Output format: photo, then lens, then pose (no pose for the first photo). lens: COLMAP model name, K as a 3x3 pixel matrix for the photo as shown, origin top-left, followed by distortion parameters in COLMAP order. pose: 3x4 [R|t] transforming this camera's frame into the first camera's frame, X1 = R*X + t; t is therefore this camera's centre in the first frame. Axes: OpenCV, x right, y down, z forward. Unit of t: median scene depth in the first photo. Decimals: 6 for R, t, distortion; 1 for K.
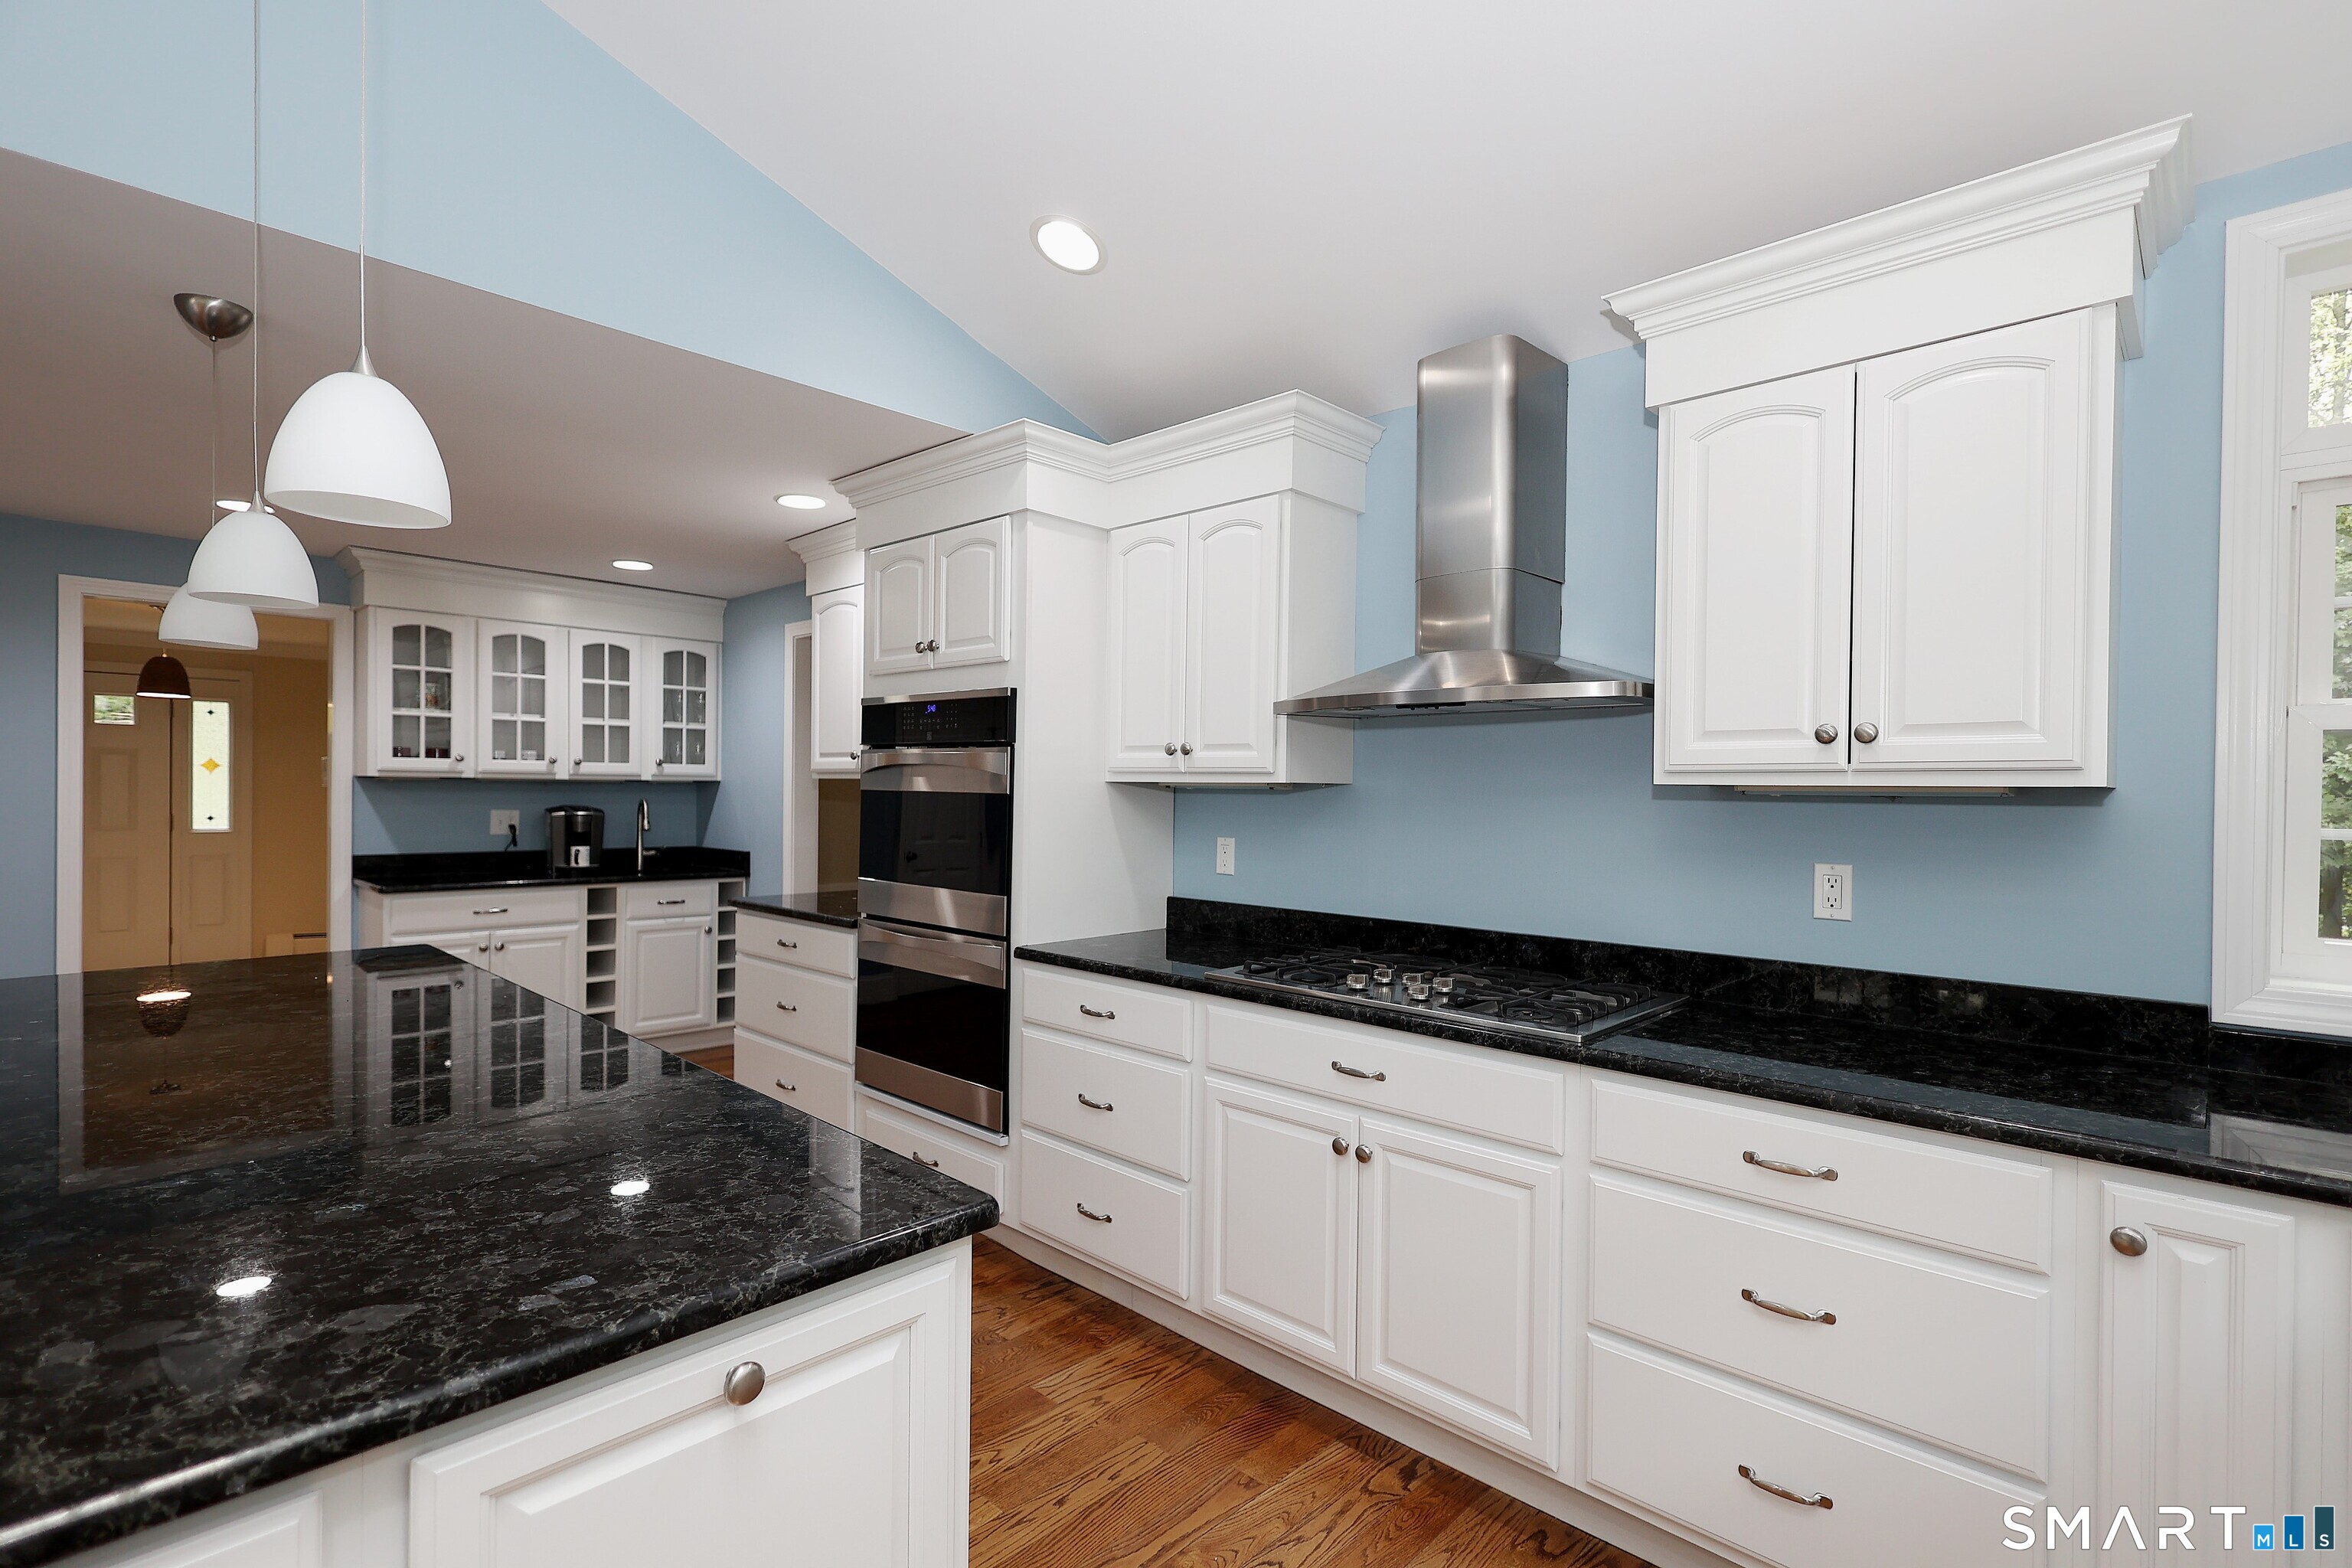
lens RADIAL K [[1088.8, 0, 1193.9], [0, 1088.8, 797.5], [0, 0, 1]] dist [0.001260, 0.000266]
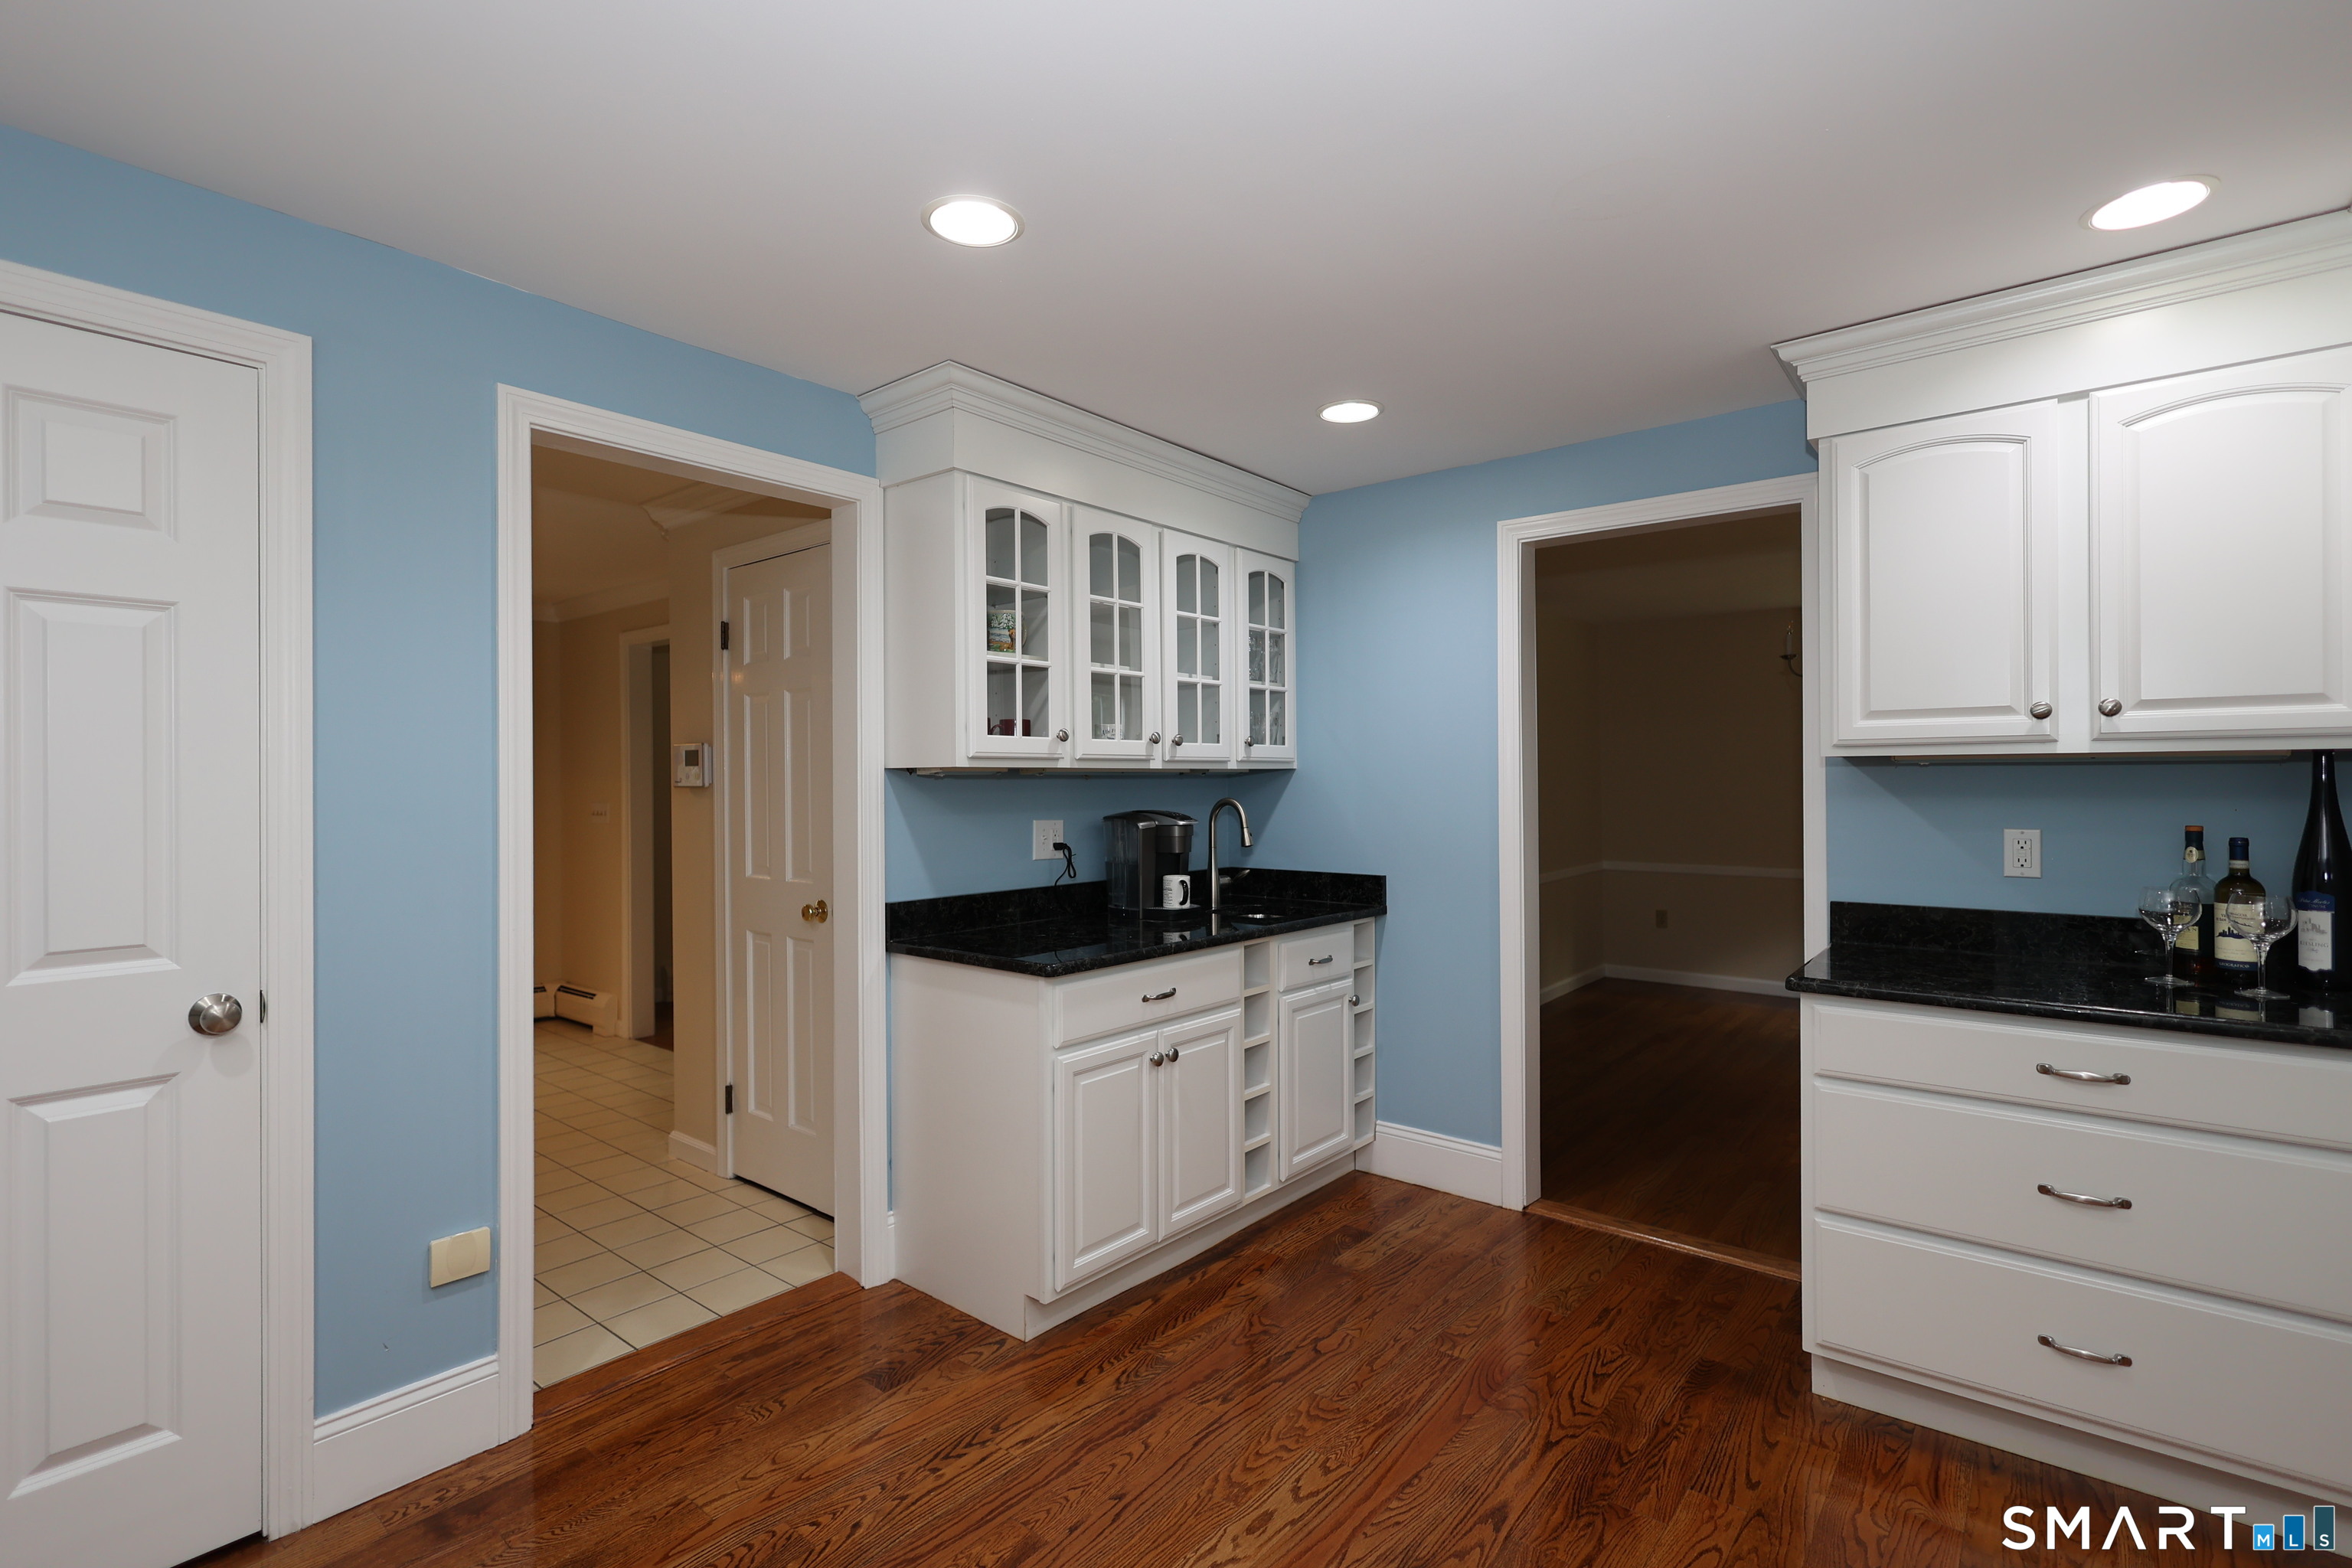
lens RADIAL K [[1088.8, 0, 1170.1], [0, 1088.8, 778.6], [0, 0, 1]] dist [0.001260, 0.000266]
pose [[0.998099, -0.015614, 0.059629, -0.923705], [0.016220, 0.999821, -0.009692, -0.007604], [-0.059467, 0.010641, 0.998174, 0.570748]]
